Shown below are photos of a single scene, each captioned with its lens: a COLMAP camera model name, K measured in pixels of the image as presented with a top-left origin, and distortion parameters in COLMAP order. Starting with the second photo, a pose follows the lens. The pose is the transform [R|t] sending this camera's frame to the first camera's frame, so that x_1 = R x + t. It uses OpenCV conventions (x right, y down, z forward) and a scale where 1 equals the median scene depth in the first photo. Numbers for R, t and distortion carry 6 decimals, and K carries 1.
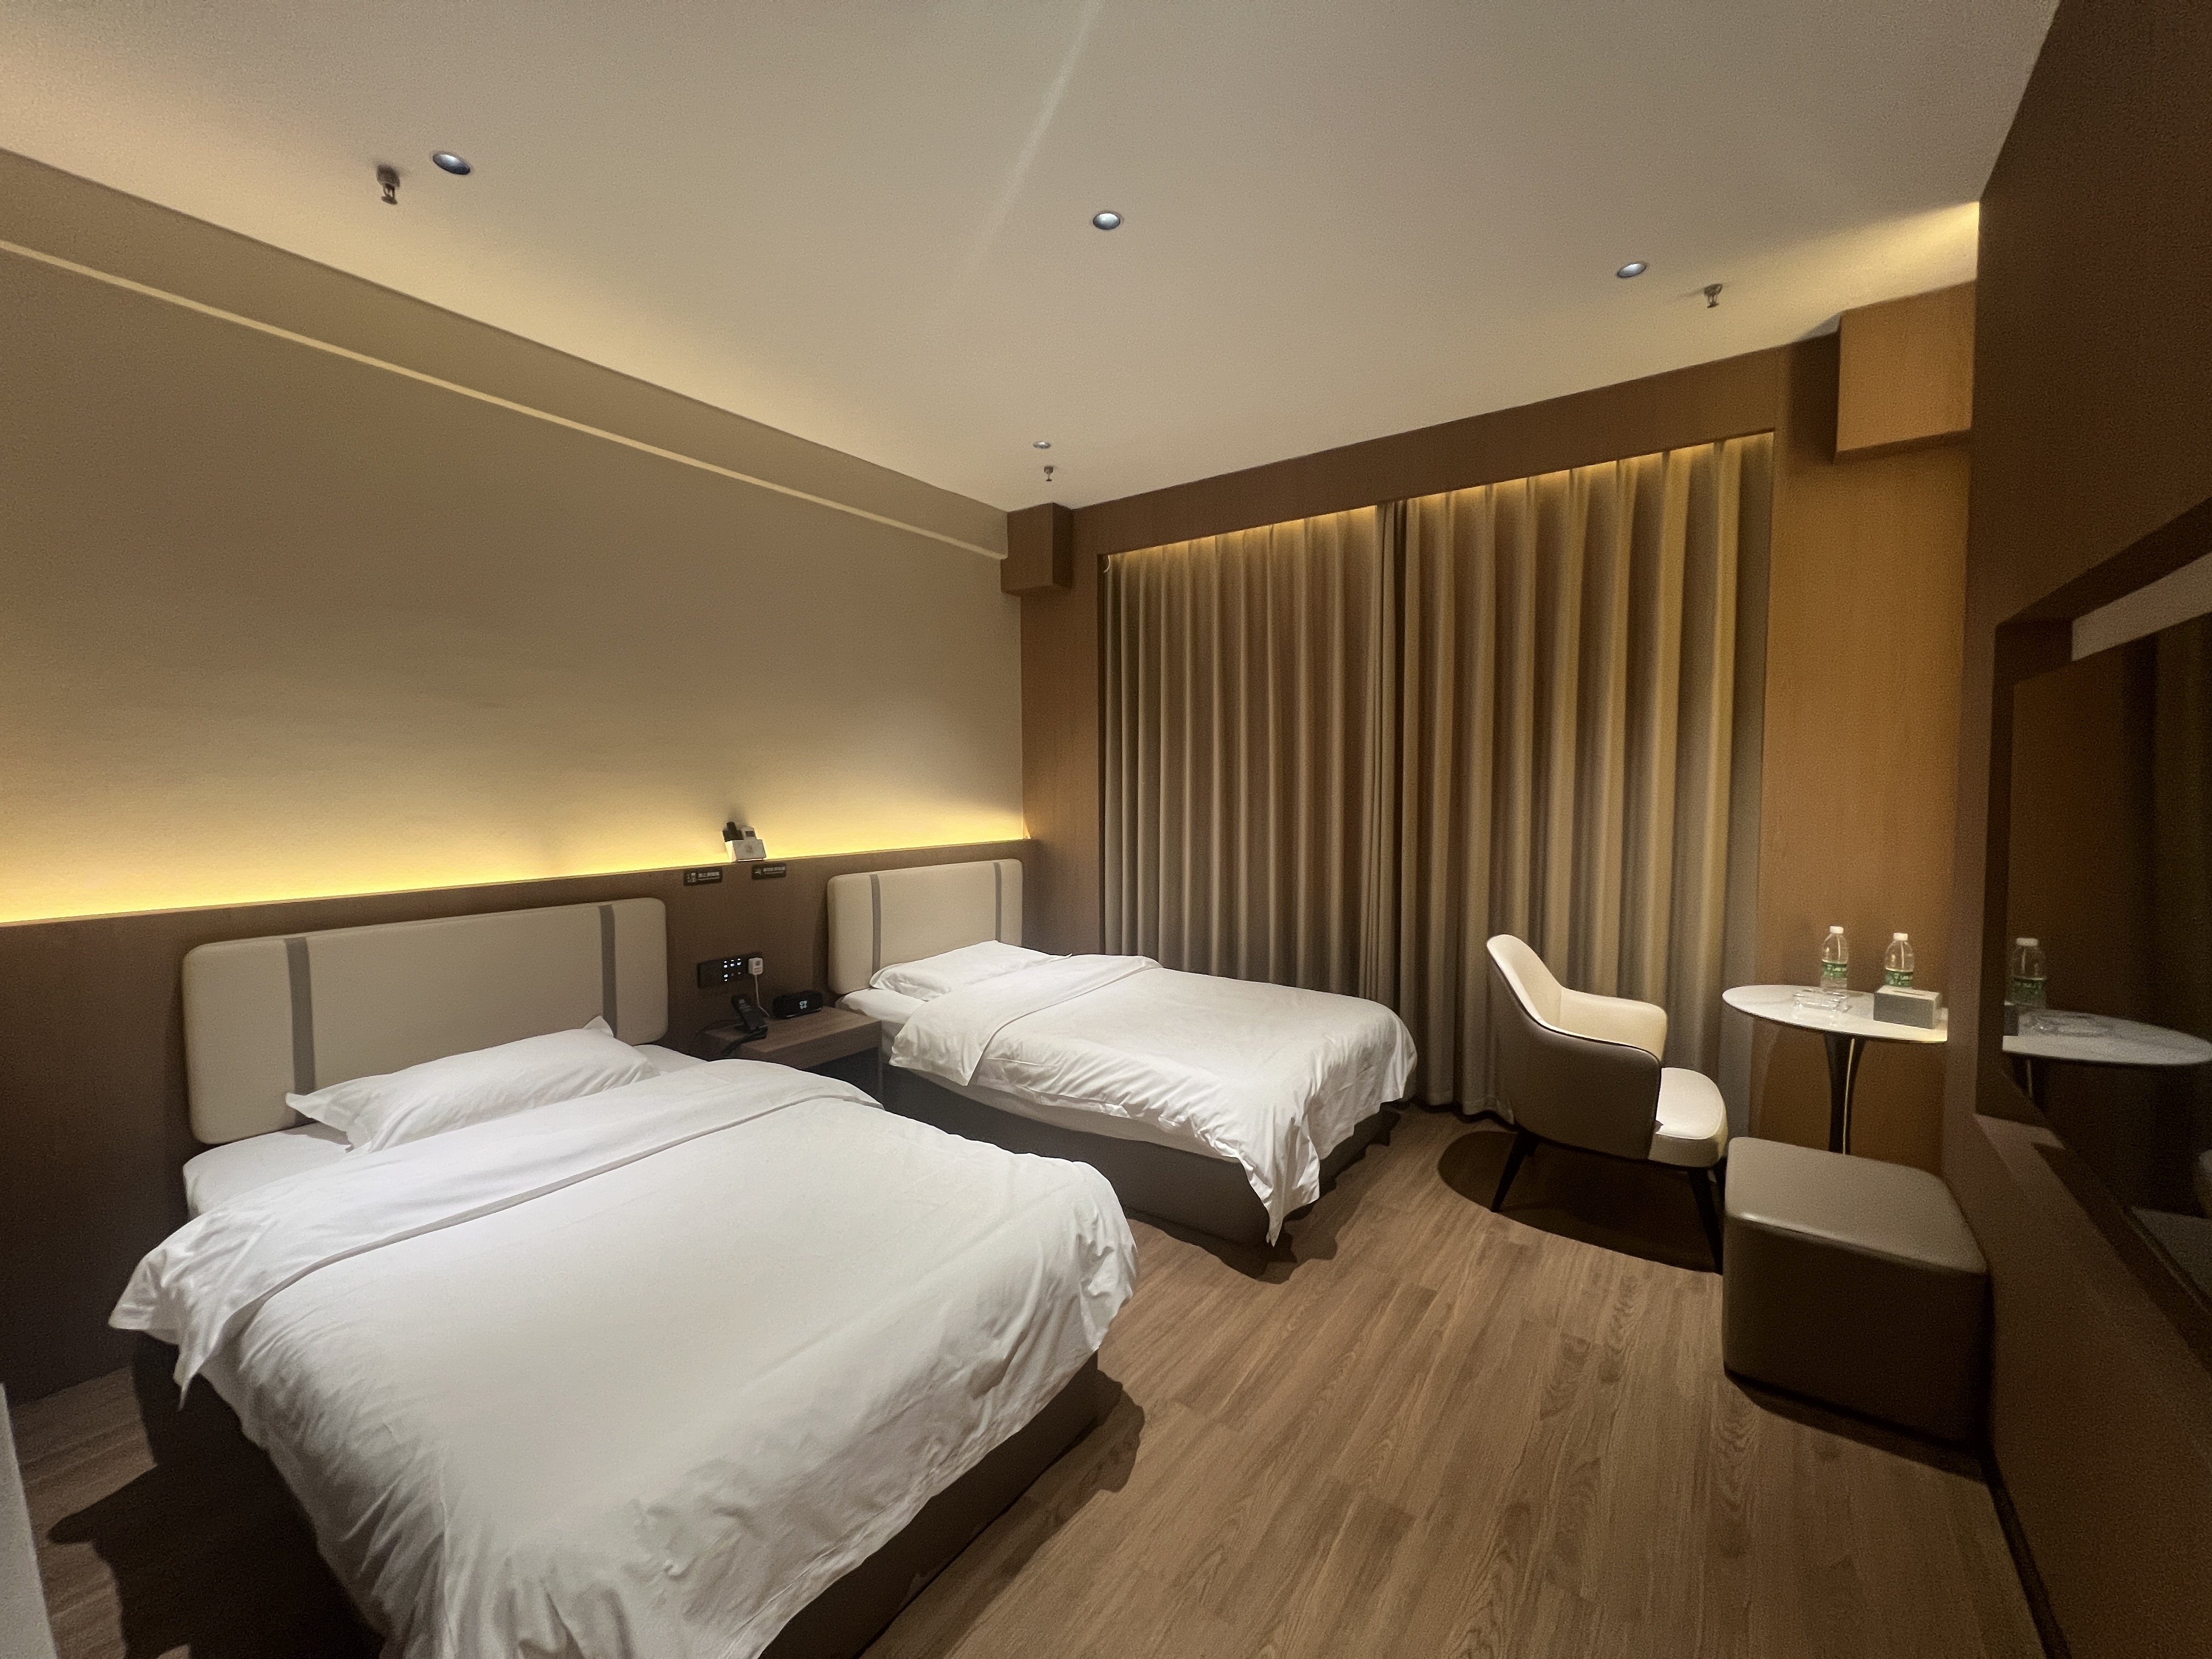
lens RADIAL K [[883.4, 0, 1108.2], [0, 883.4, 827.6], [0, 0, 1]] dist [-0.000130, 0.000204]
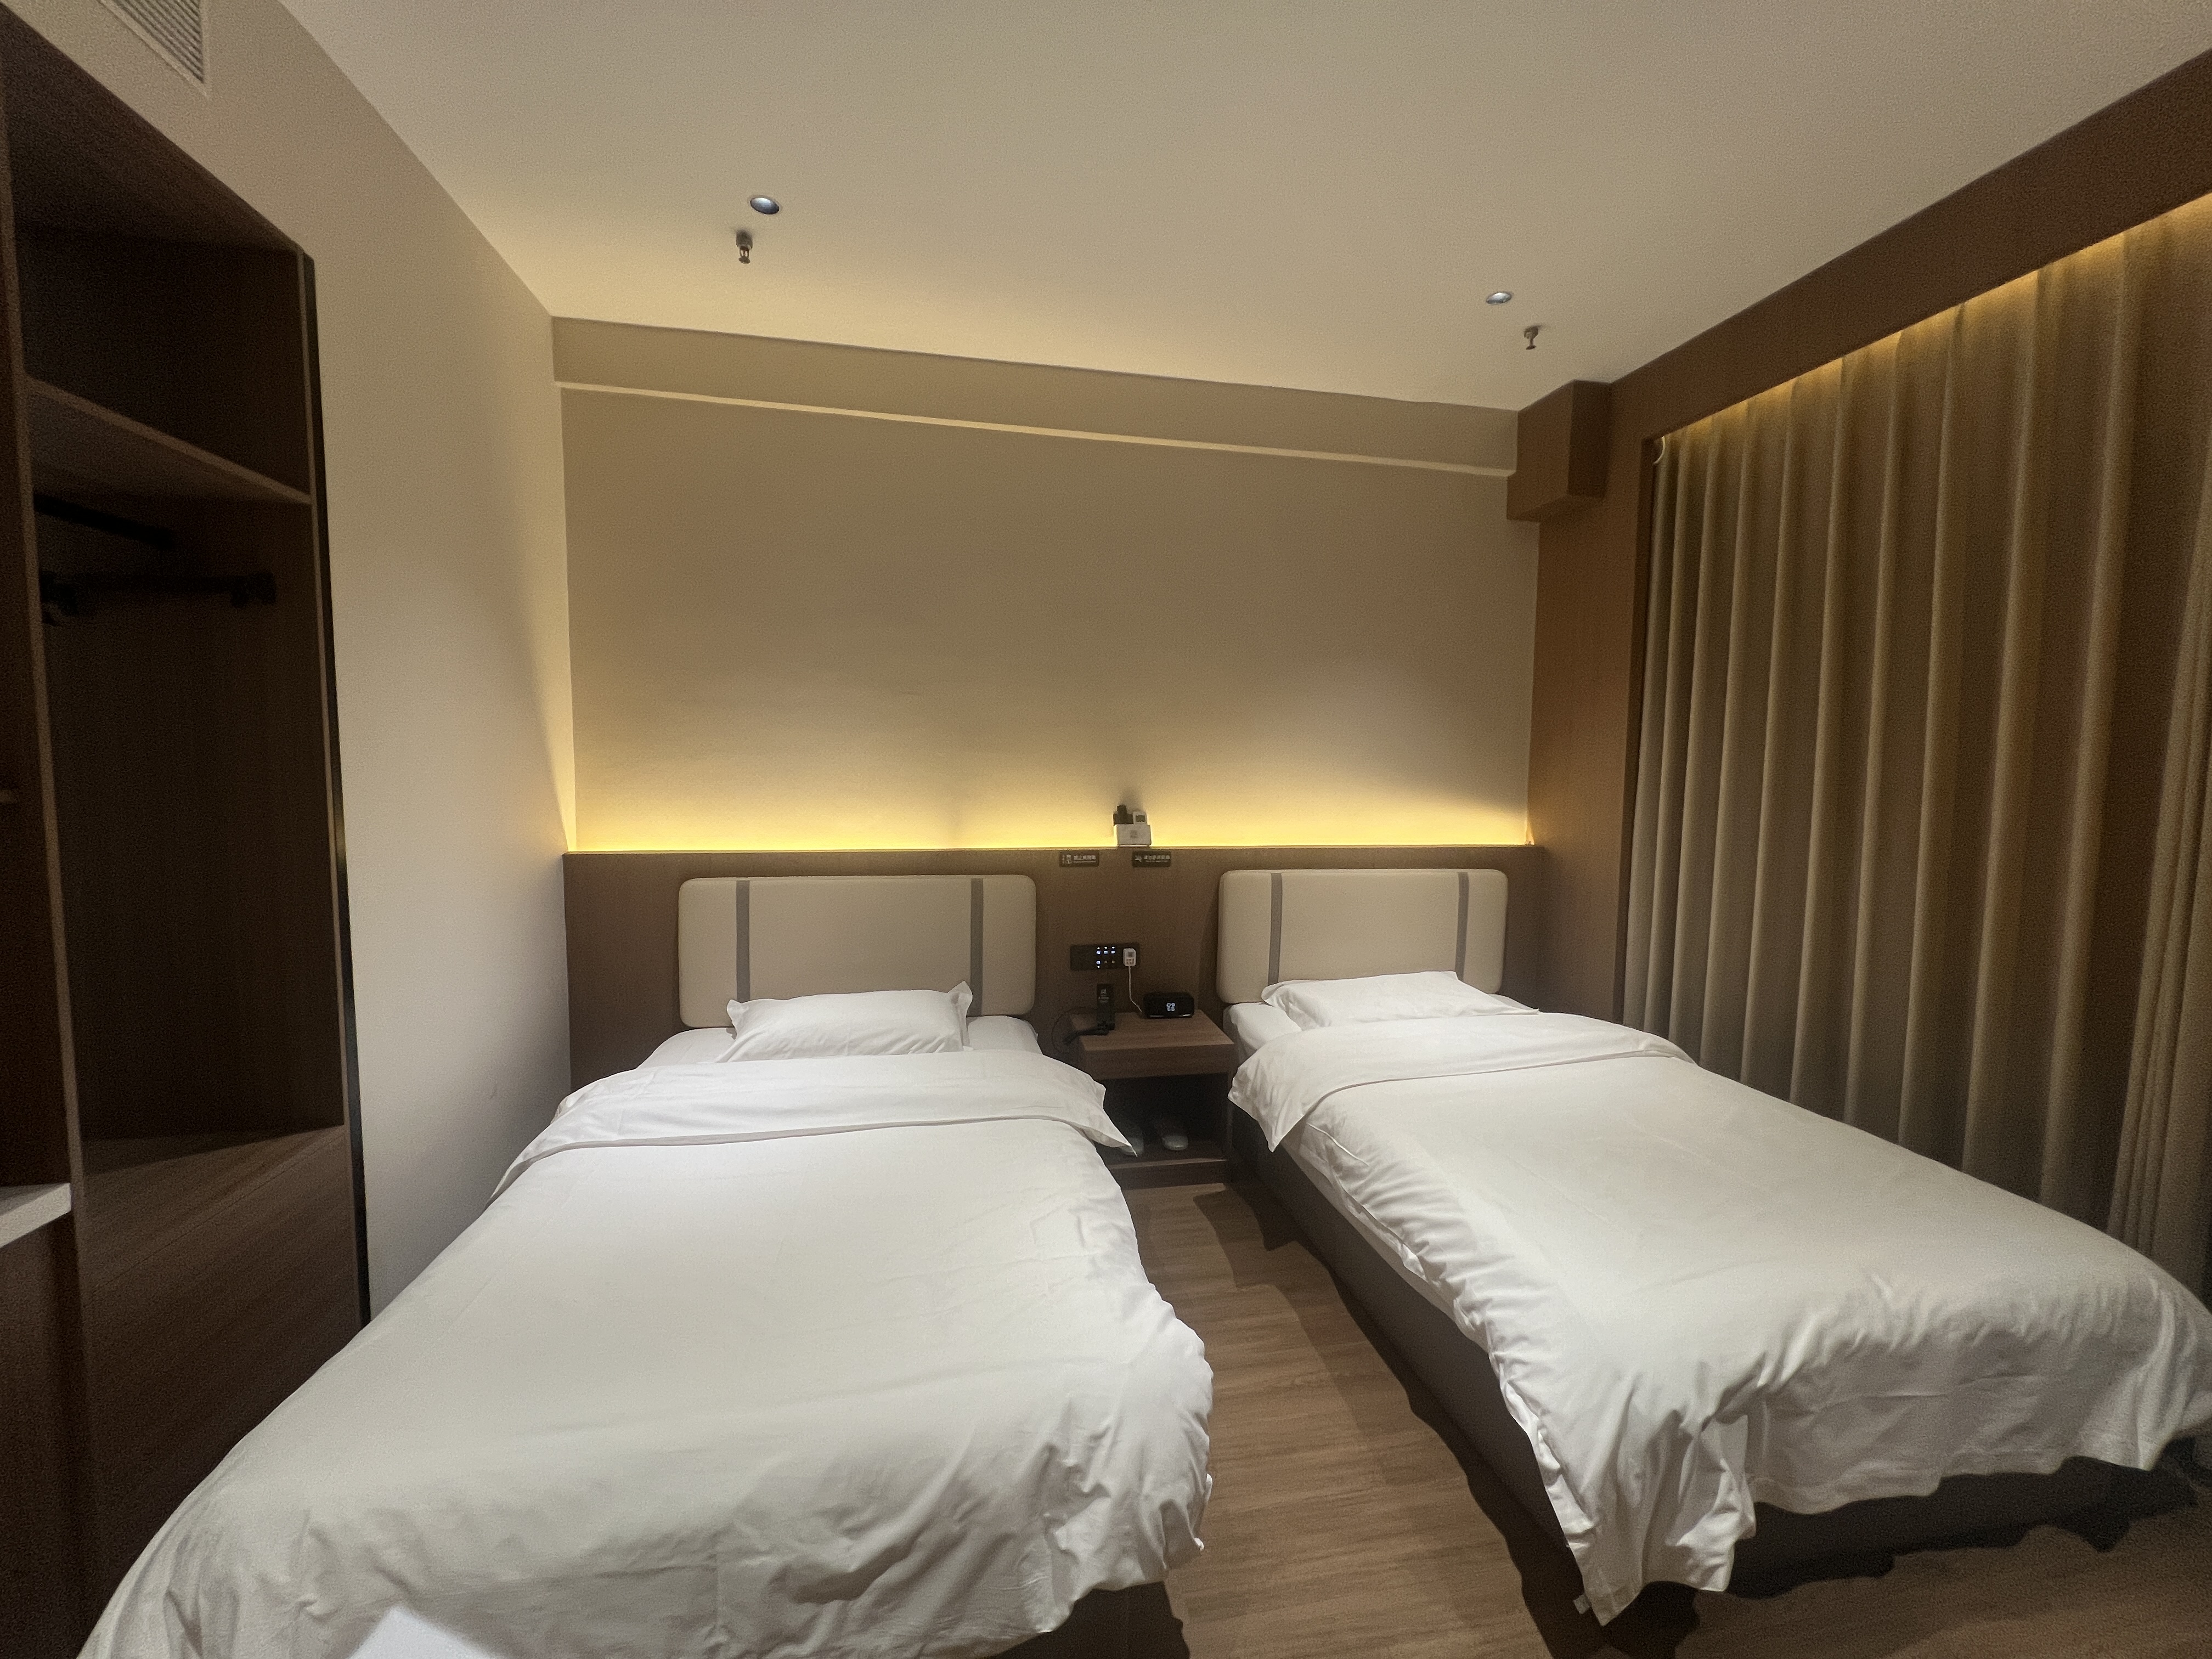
lens RADIAL K [[883.4, 0, 1108.2], [0, 883.4, 827.6], [0, 0, 1]] dist [-0.000130, 0.000204]
pose [[0.729221, 0.060808, -0.681571, 0.248496], [-0.048897, 0.998128, 0.036734, -0.018602], [0.682529, 0.006540, 0.730830, 0.315141]]
